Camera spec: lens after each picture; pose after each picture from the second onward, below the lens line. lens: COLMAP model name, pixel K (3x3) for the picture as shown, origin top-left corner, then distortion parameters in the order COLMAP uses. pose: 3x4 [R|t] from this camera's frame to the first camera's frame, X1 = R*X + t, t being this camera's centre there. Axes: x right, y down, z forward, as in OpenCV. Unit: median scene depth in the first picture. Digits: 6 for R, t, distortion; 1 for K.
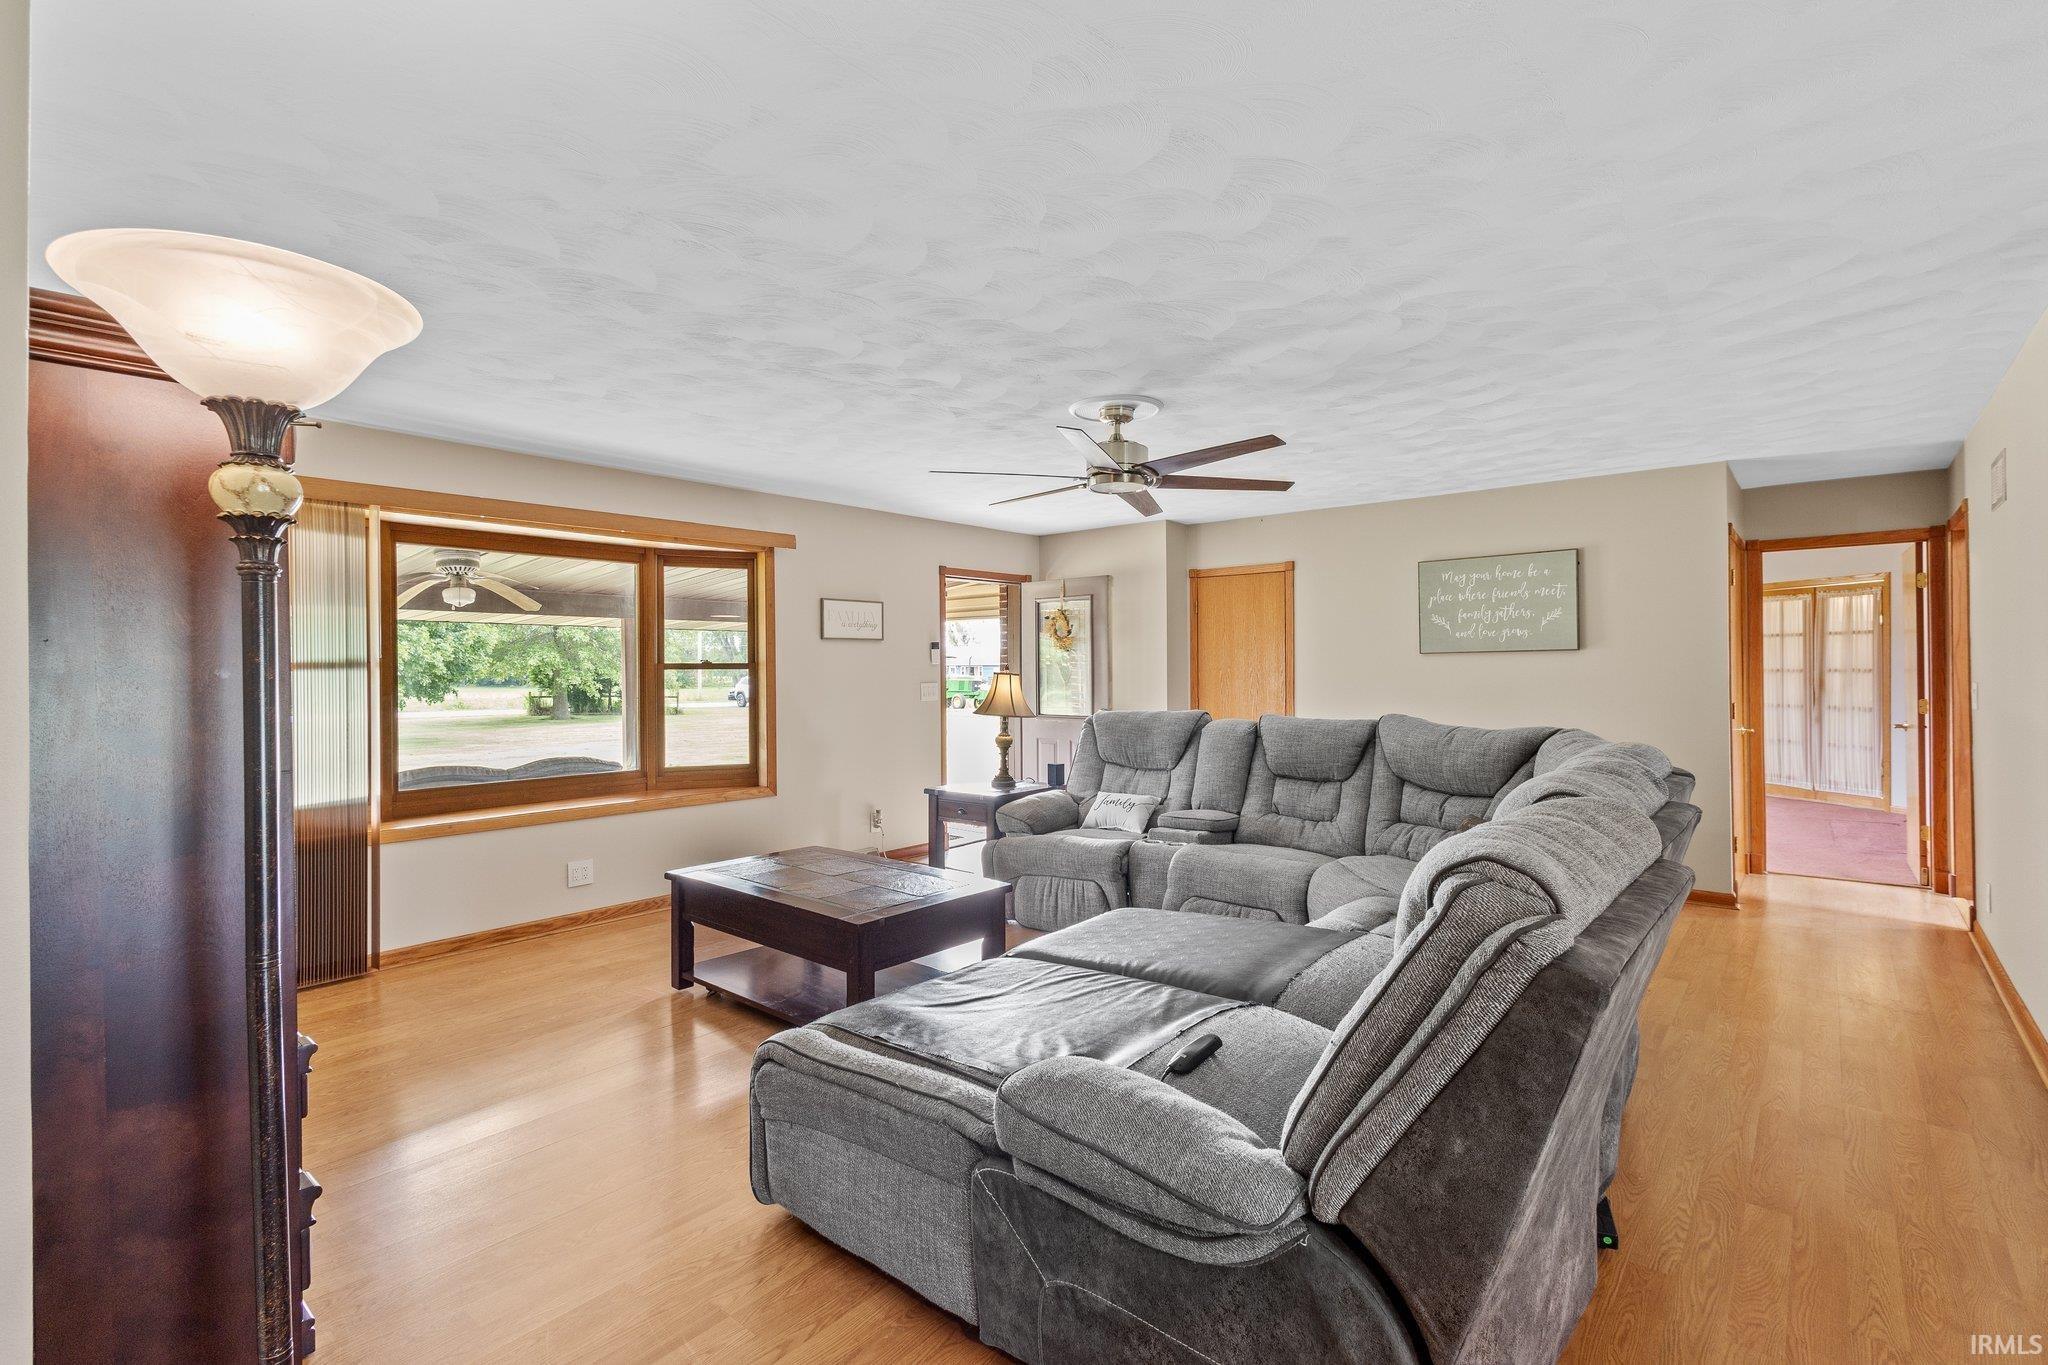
lens RADIAL K [[962.5, 0, 1035.8], [0, 962.5, 683.4], [0, 0, 1]] dist [-0.003077, -0.000339]
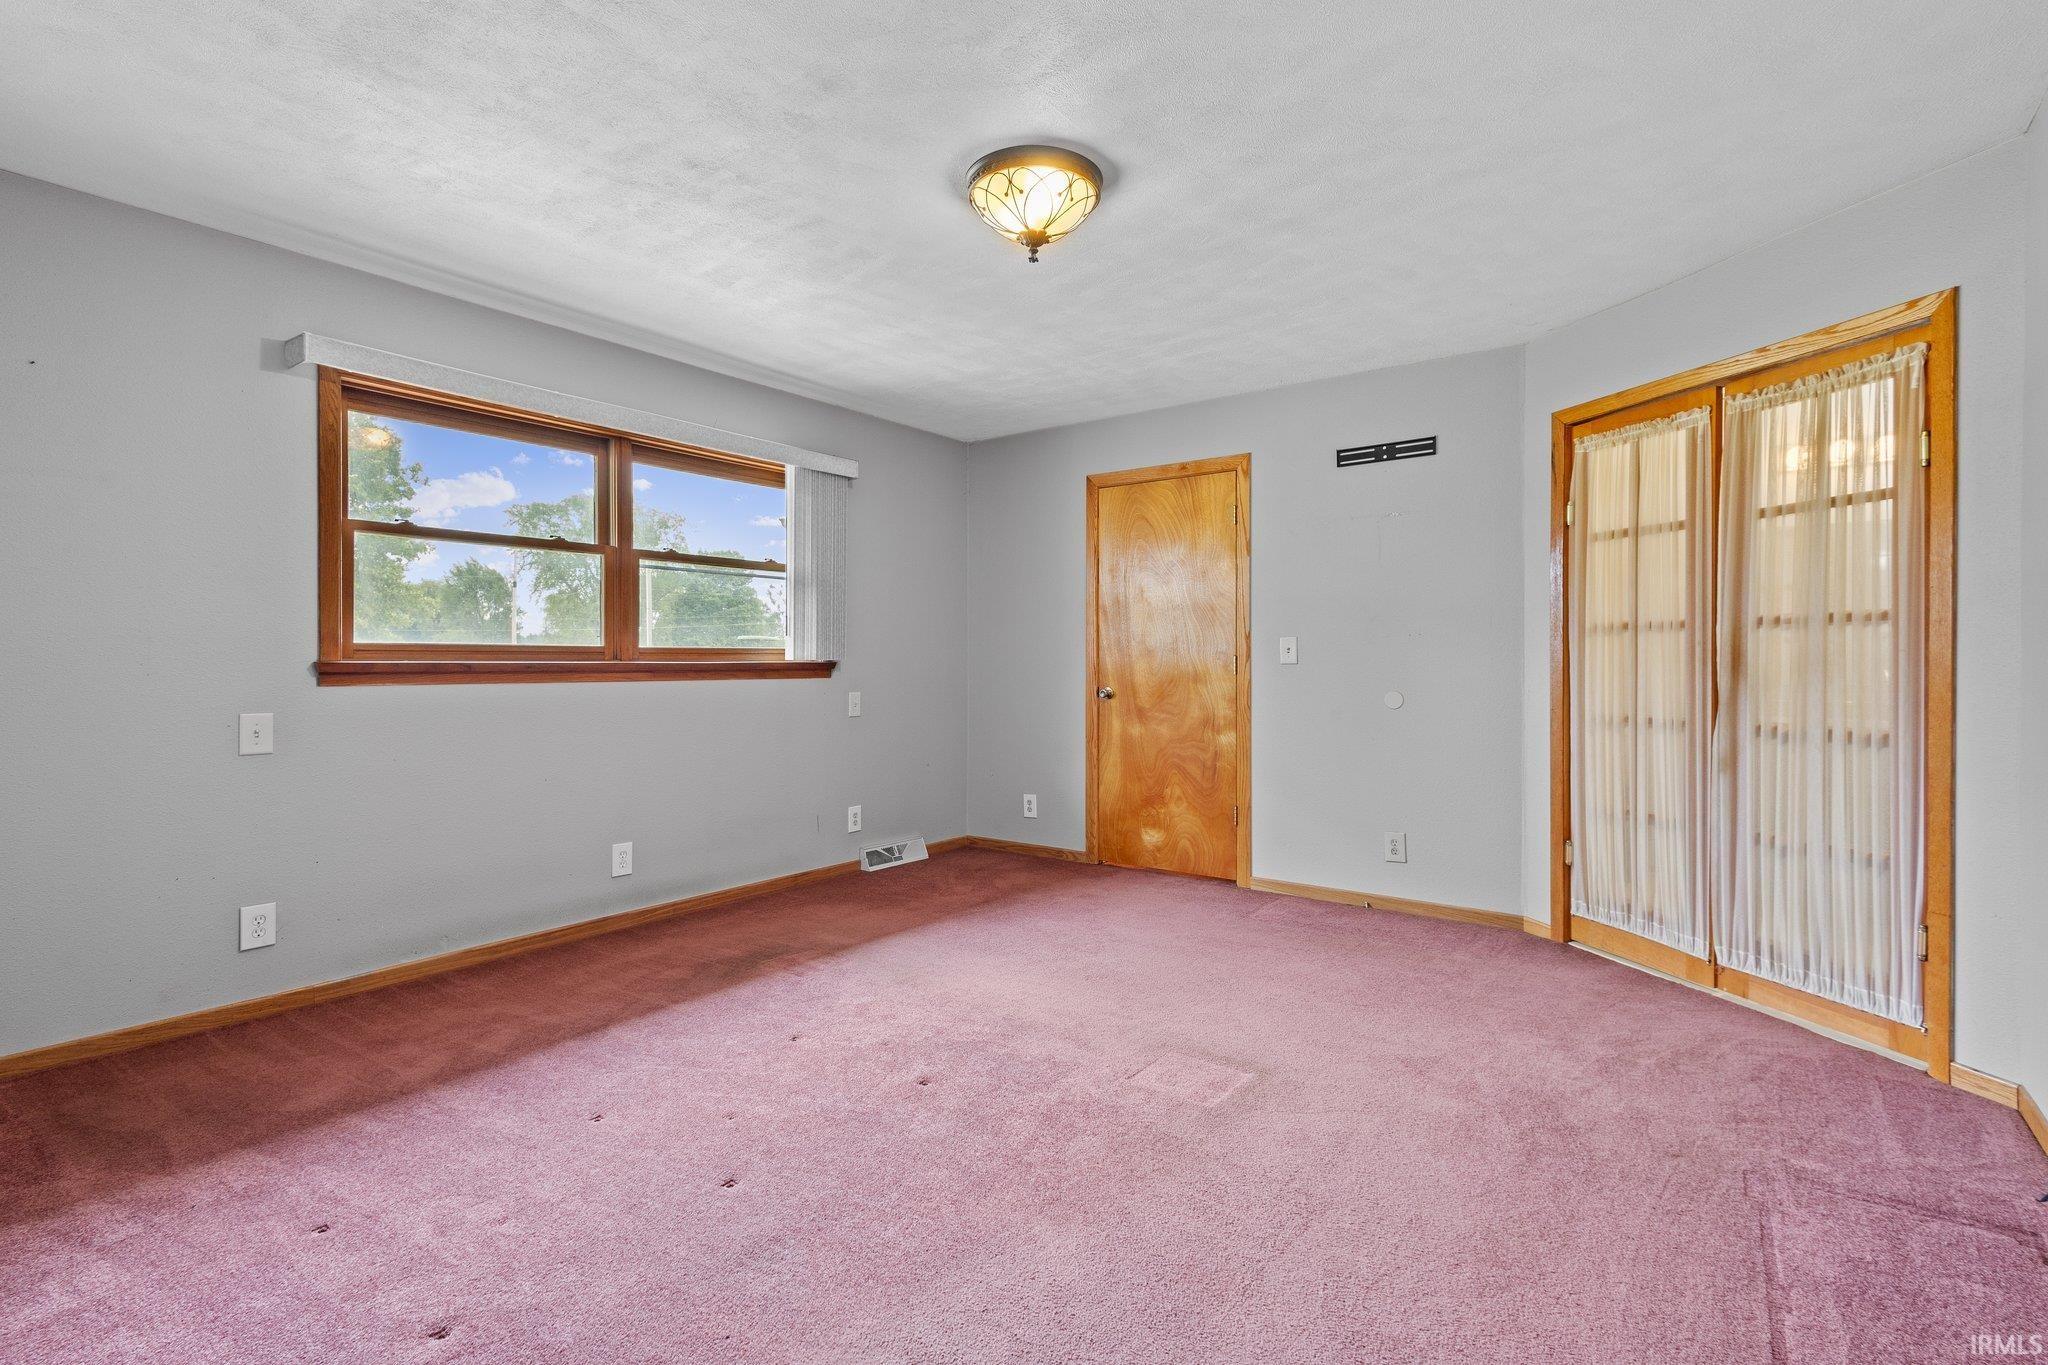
lens RADIAL K [[962.5, 0, 1012.0], [0, 962.5, 670.3], [0, 0, 1]] dist [-0.003077, -0.000339]
pose [[0.999408, 0.004067, 0.034161, 0.547187], [-0.004222, 0.999981, 0.004467, 0.003133], [-0.034142, -0.004608, 0.999406, 0.665186]]
